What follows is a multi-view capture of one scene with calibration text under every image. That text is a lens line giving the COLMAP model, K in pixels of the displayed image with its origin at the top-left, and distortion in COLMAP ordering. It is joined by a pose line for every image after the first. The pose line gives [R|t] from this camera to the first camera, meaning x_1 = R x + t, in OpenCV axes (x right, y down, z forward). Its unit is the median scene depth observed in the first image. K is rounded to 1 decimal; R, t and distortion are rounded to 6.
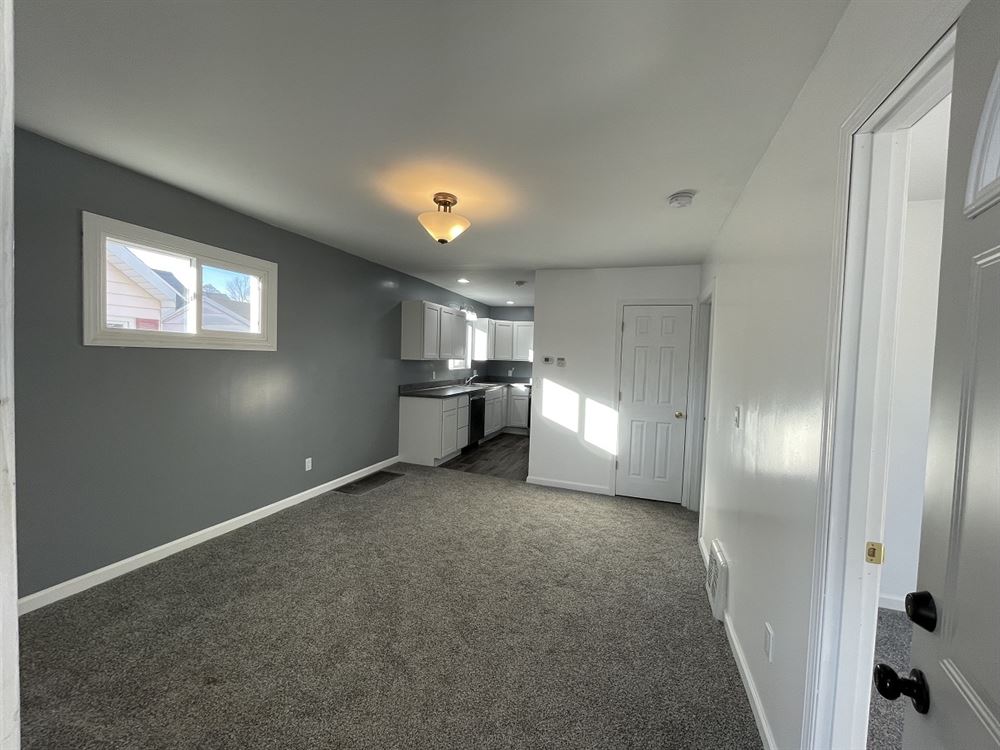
lens RADIAL K [[407.4, 0, 494.9], [0, 407.4, 376.5], [0, 0, 1]] dist [0.001704, -0.000279]
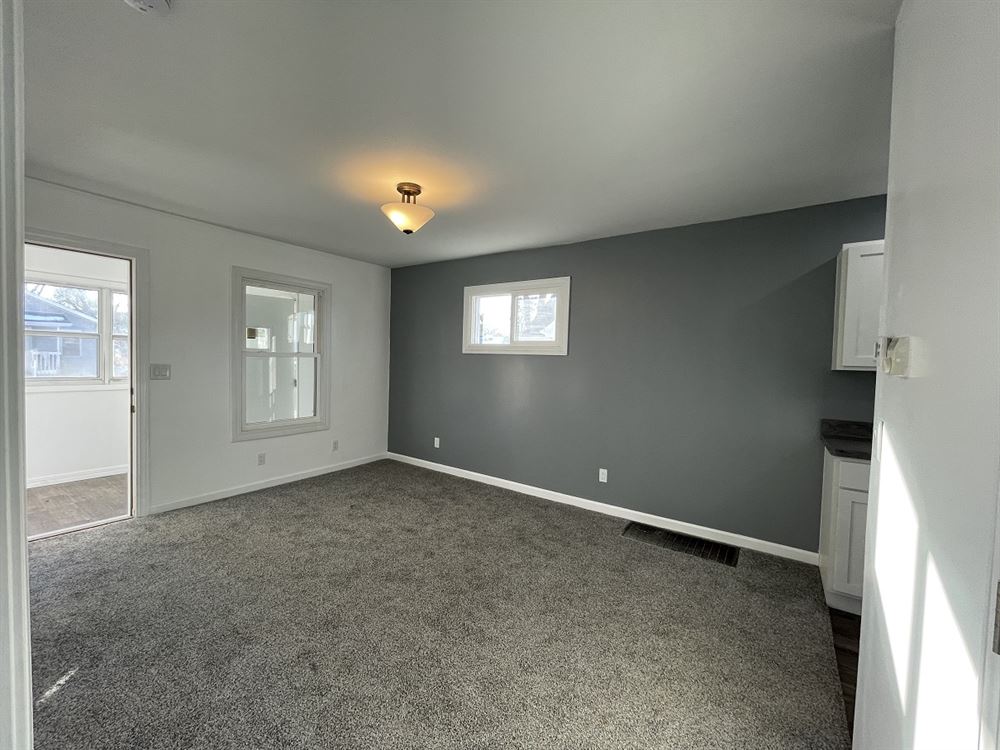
lens RADIAL K [[407.4, 0, 493.6], [0, 407.4, 371.4], [0, 0, 1]] dist [0.001704, -0.000279]
pose [[-0.262042, -0.011012, -0.964994, 0.516876], [-0.080848, 0.996670, 0.010581, -0.013617], [0.961664, 0.080790, -0.262060, 0.986584]]
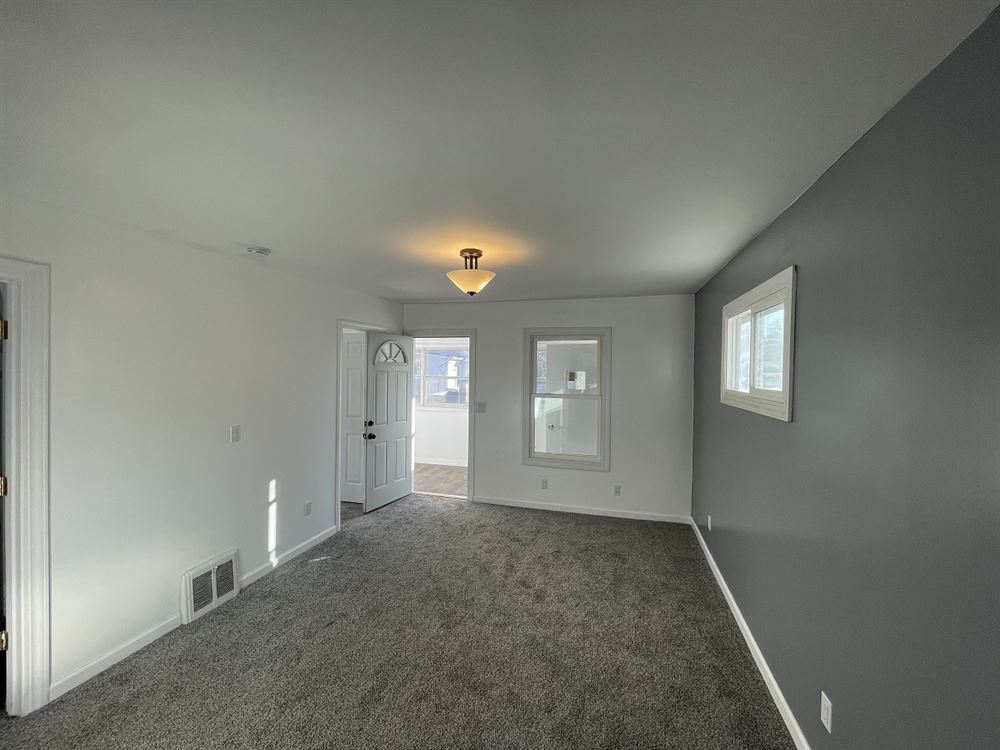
lens RADIAL K [[407.4, 0, 498.4], [0, 407.4, 372.8], [0, 0, 1]] dist [0.001704, -0.000279]
pose [[-0.996622, -0.047822, -0.066769, -0.089911], [-0.051201, 0.997444, 0.049846, -0.122846], [0.064215, 0.053097, -0.996523, 1.366097]]
